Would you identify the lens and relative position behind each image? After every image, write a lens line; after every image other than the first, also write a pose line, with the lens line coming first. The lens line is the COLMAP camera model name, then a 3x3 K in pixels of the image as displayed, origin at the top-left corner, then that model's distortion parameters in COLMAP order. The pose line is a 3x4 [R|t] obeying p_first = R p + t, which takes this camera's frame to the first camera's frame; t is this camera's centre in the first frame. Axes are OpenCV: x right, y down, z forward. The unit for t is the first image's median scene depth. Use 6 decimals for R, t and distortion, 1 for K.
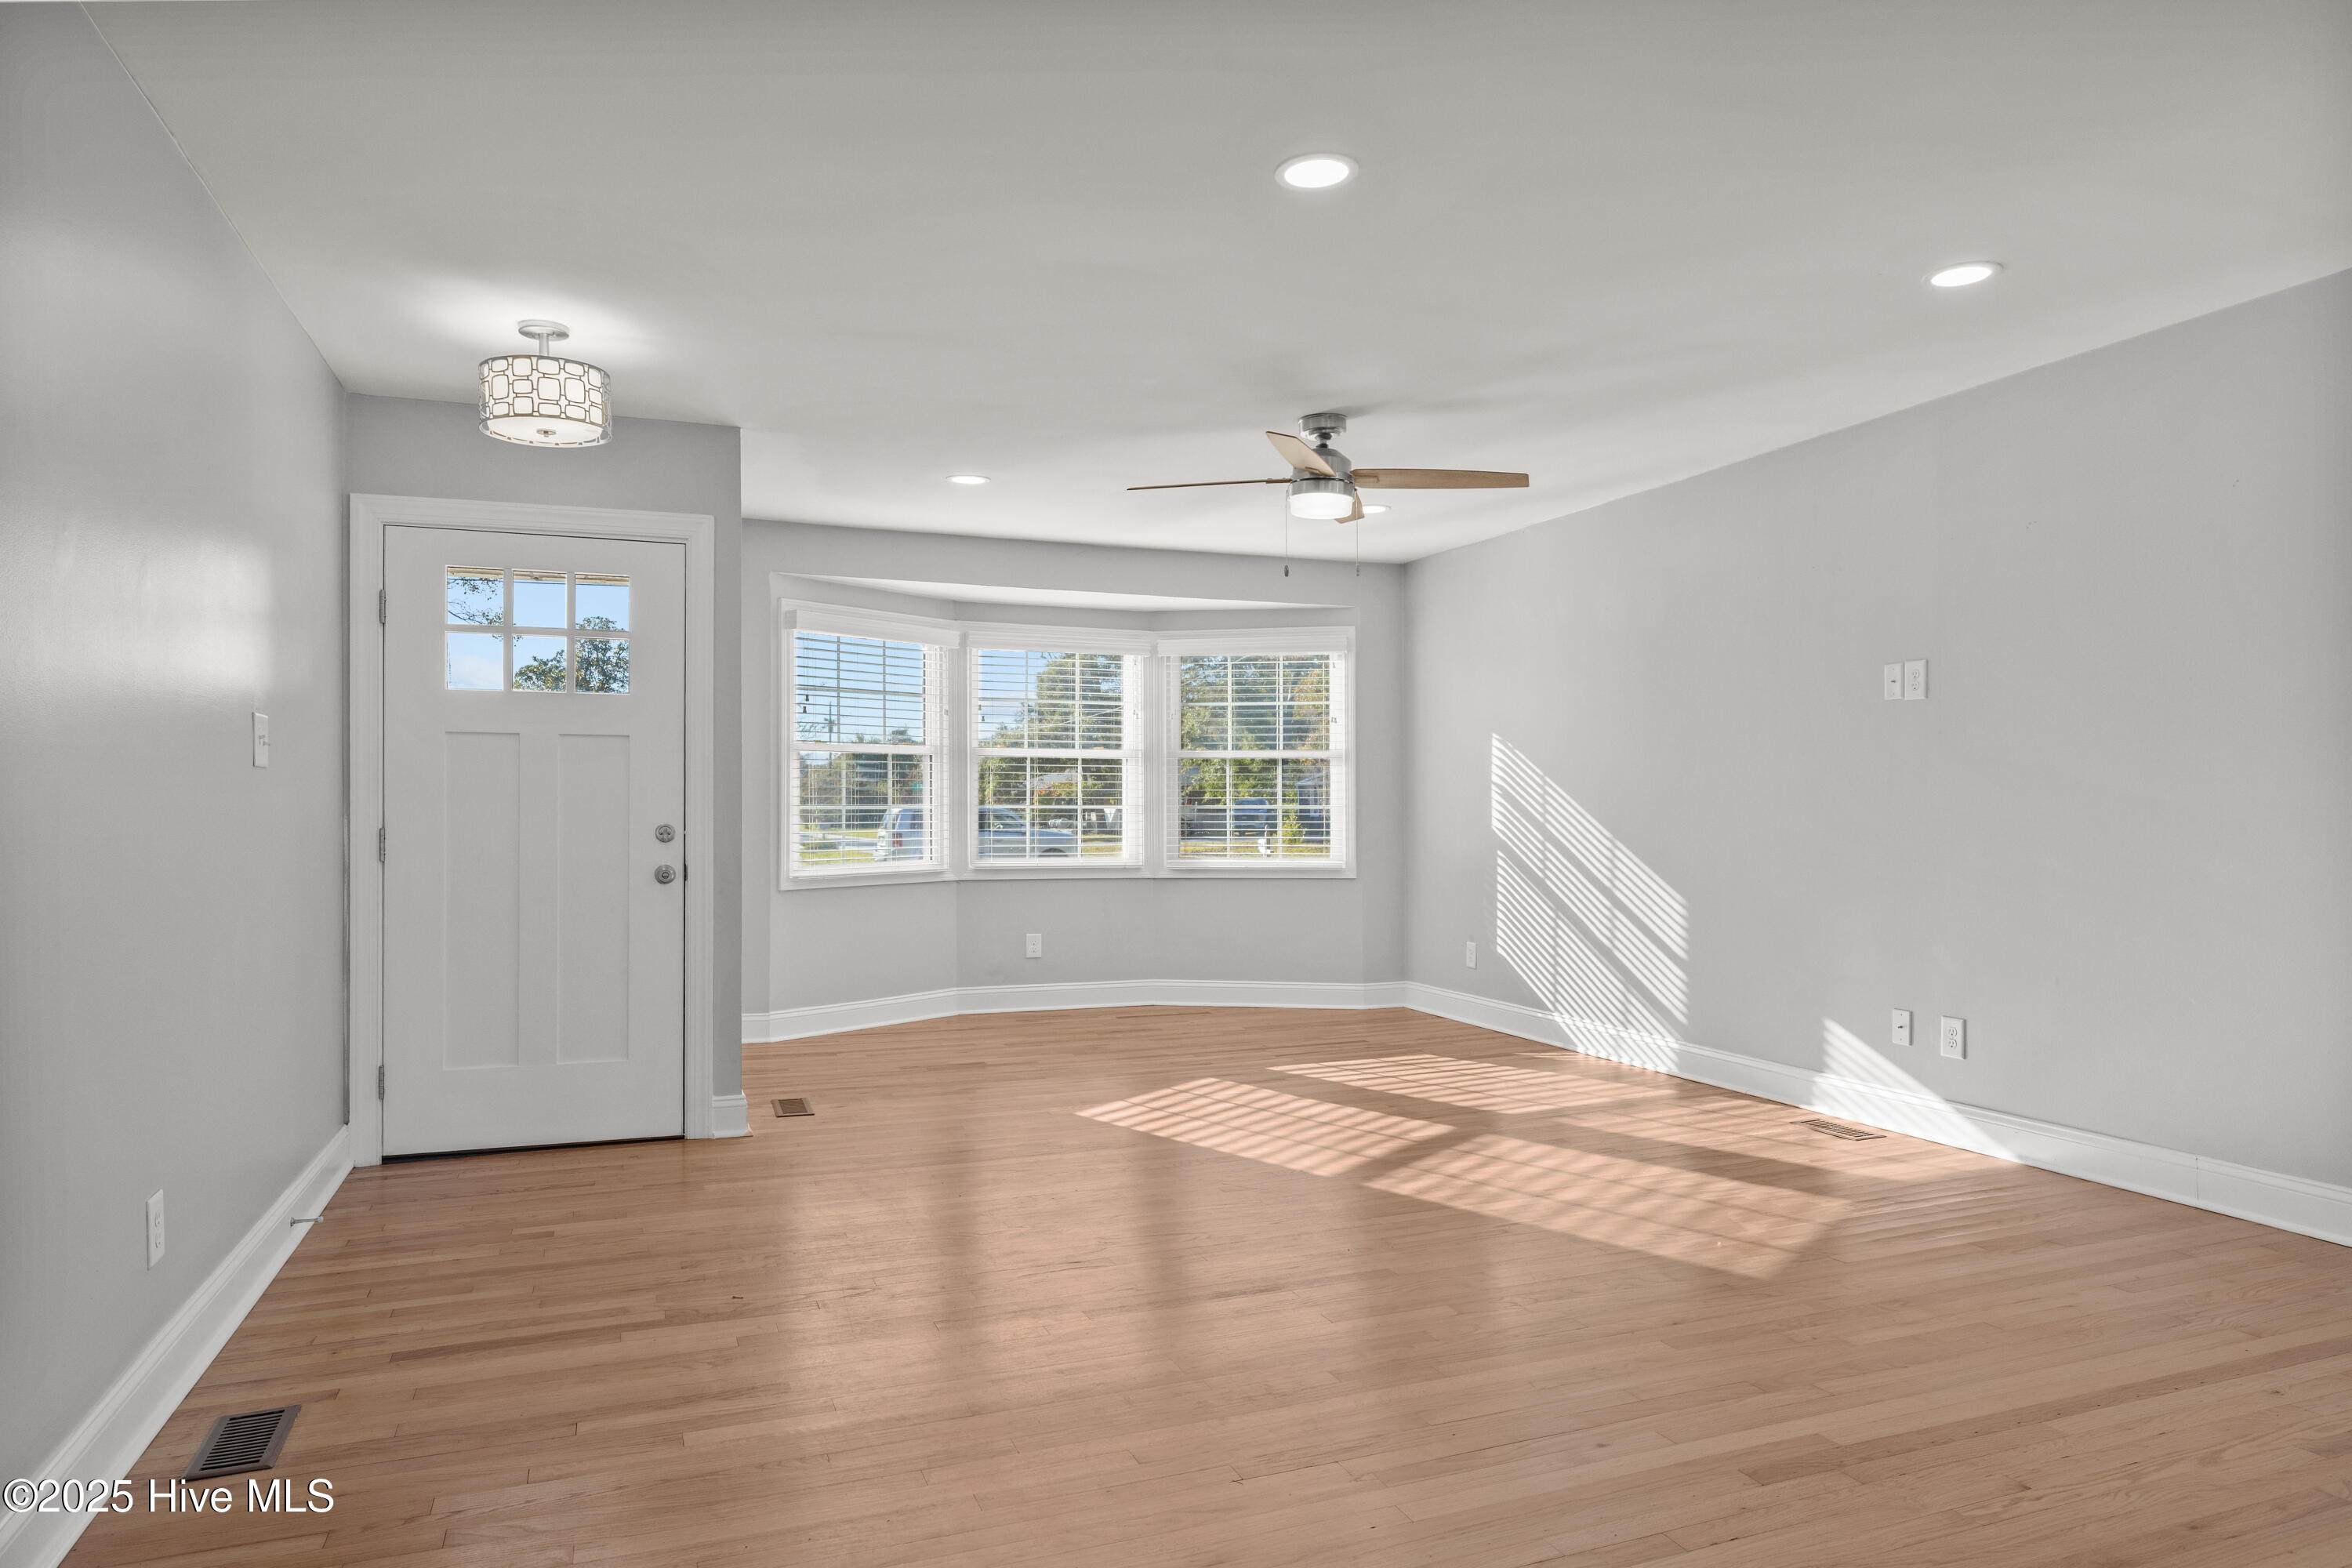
lens RADIAL K [[1438.2, 0, 1167.5], [0, 1438.2, 794.7], [0, 0, 1]] dist [-0.000734, 0.001098]
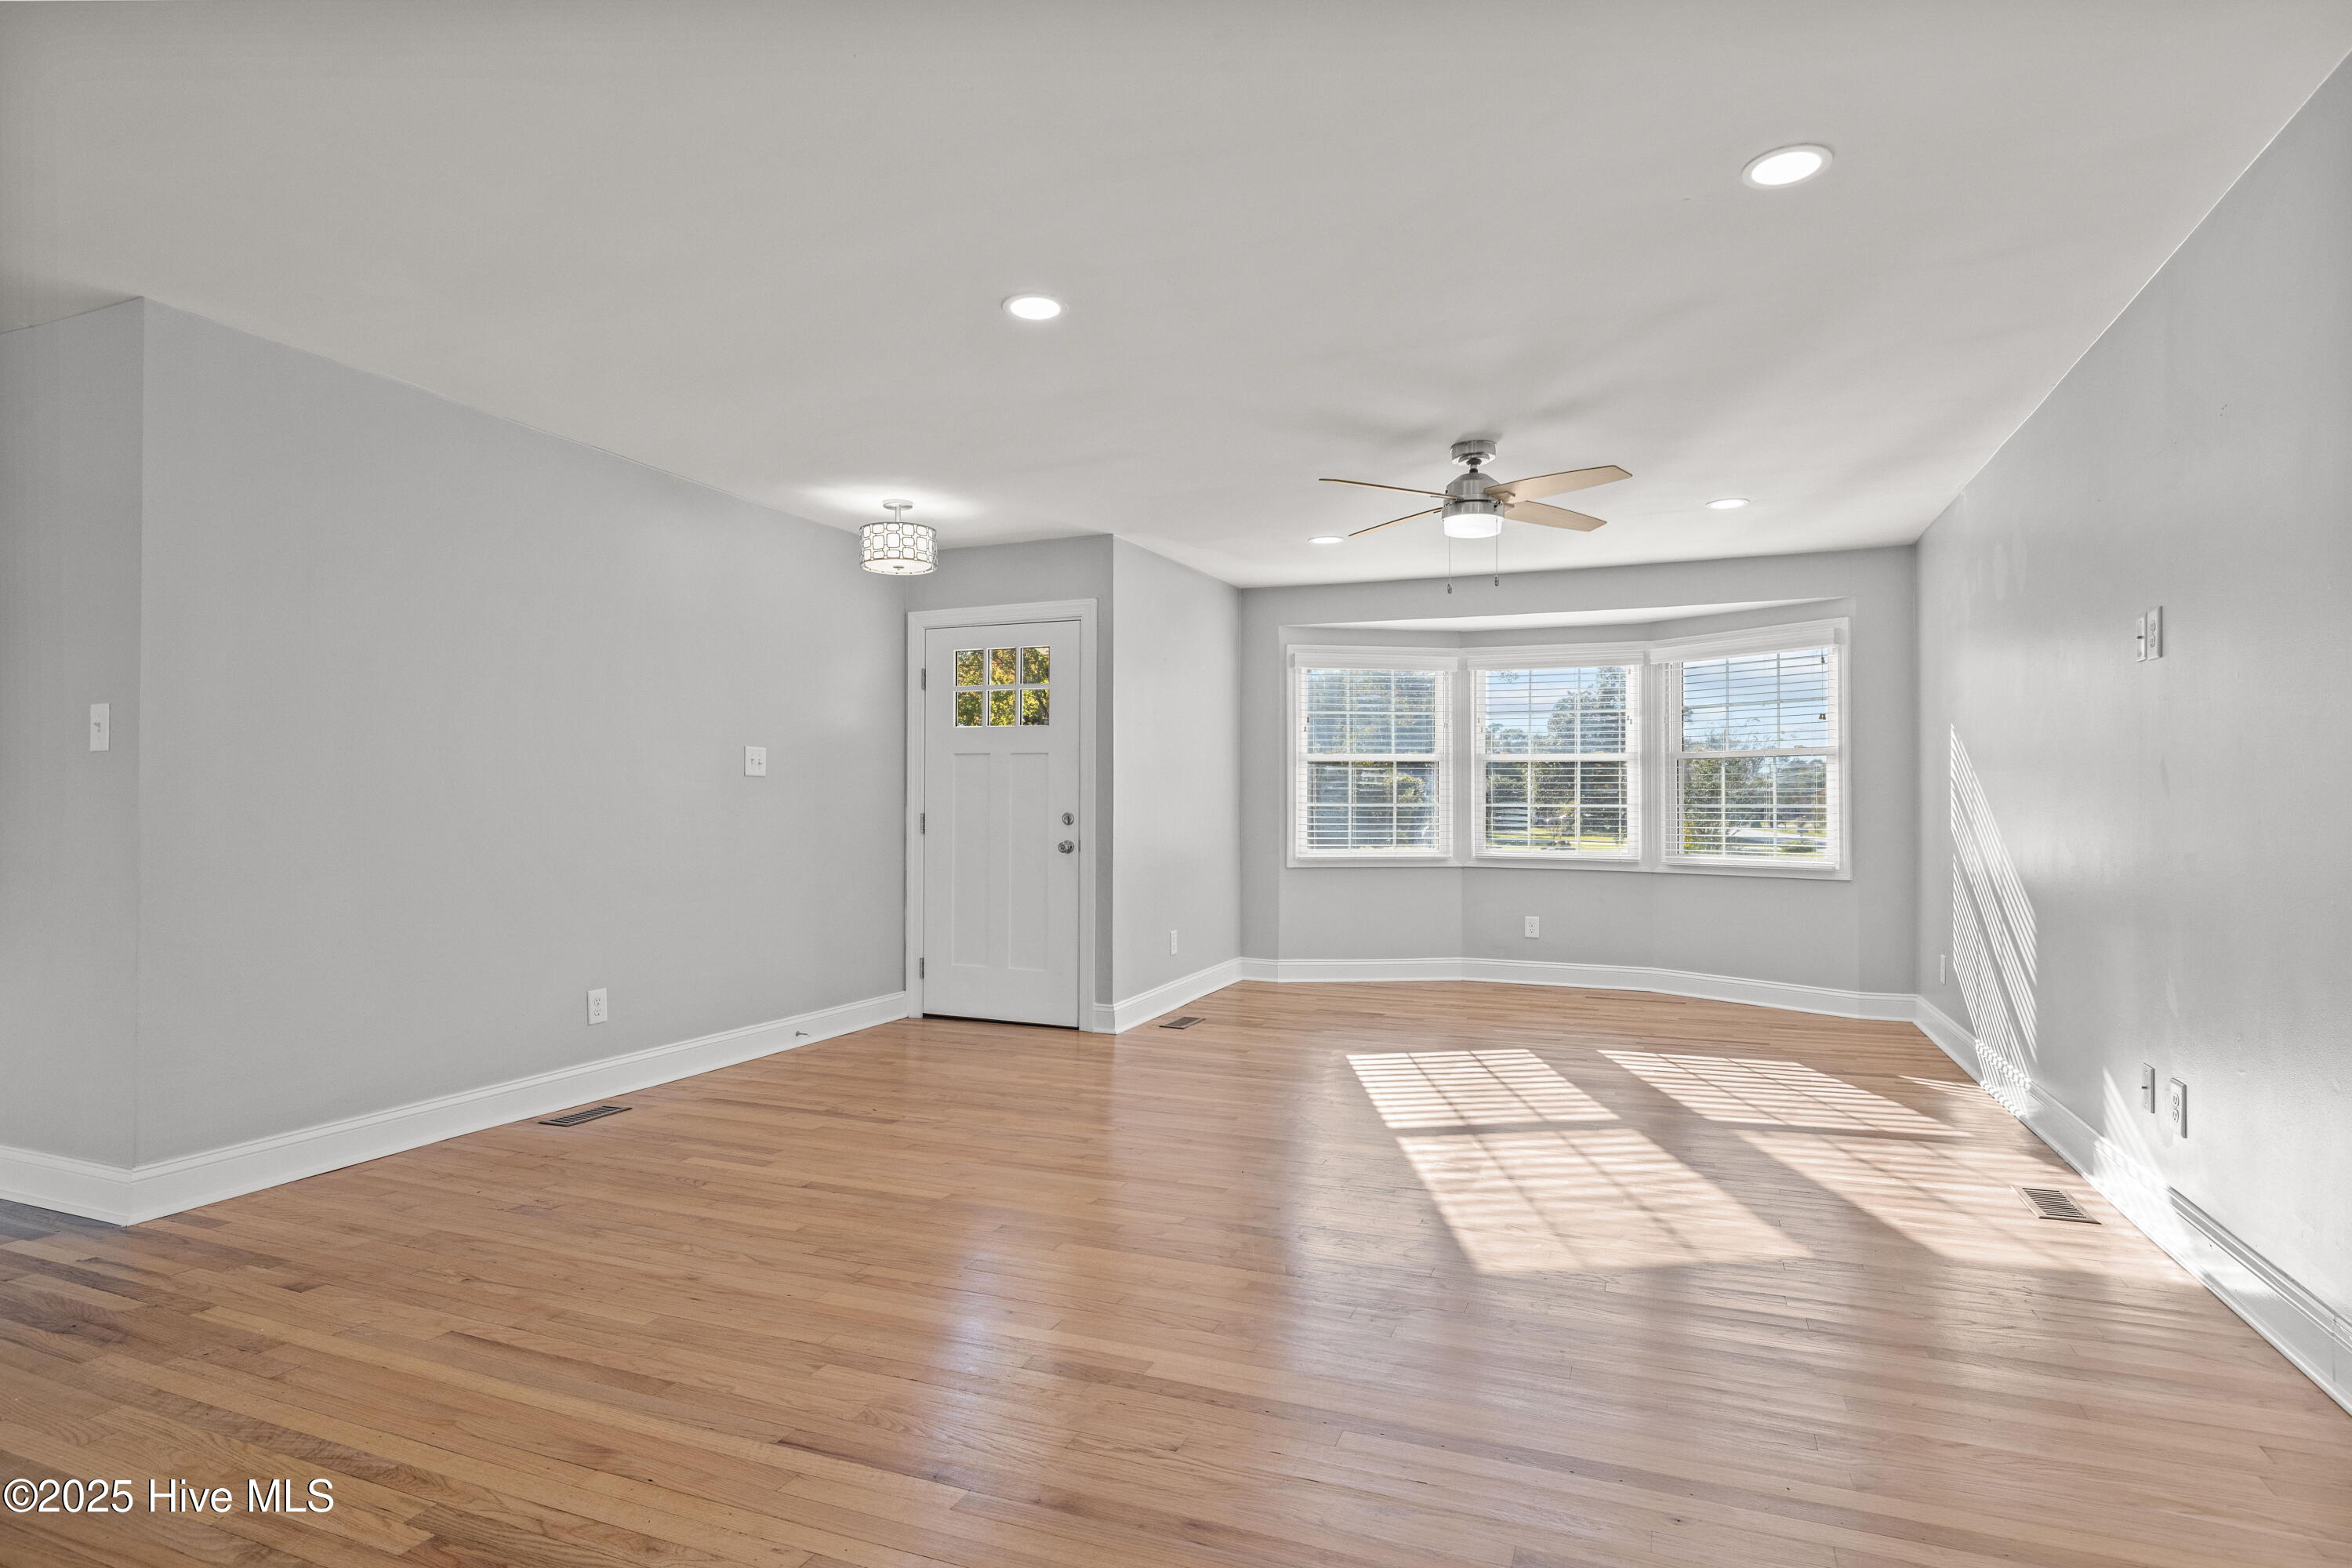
lens RADIAL K [[1213.0, 0, 1181.1], [0, 1213.0, 787.8], [0, 0, 1]] dist [-0.000413, 0.000505]
pose [[0.730132, -0.008588, -0.683252, 0.475030], [0.000303, 0.999925, -0.012244, 0.008586], [0.683306, 0.008733, 0.730080, 0.144304]]
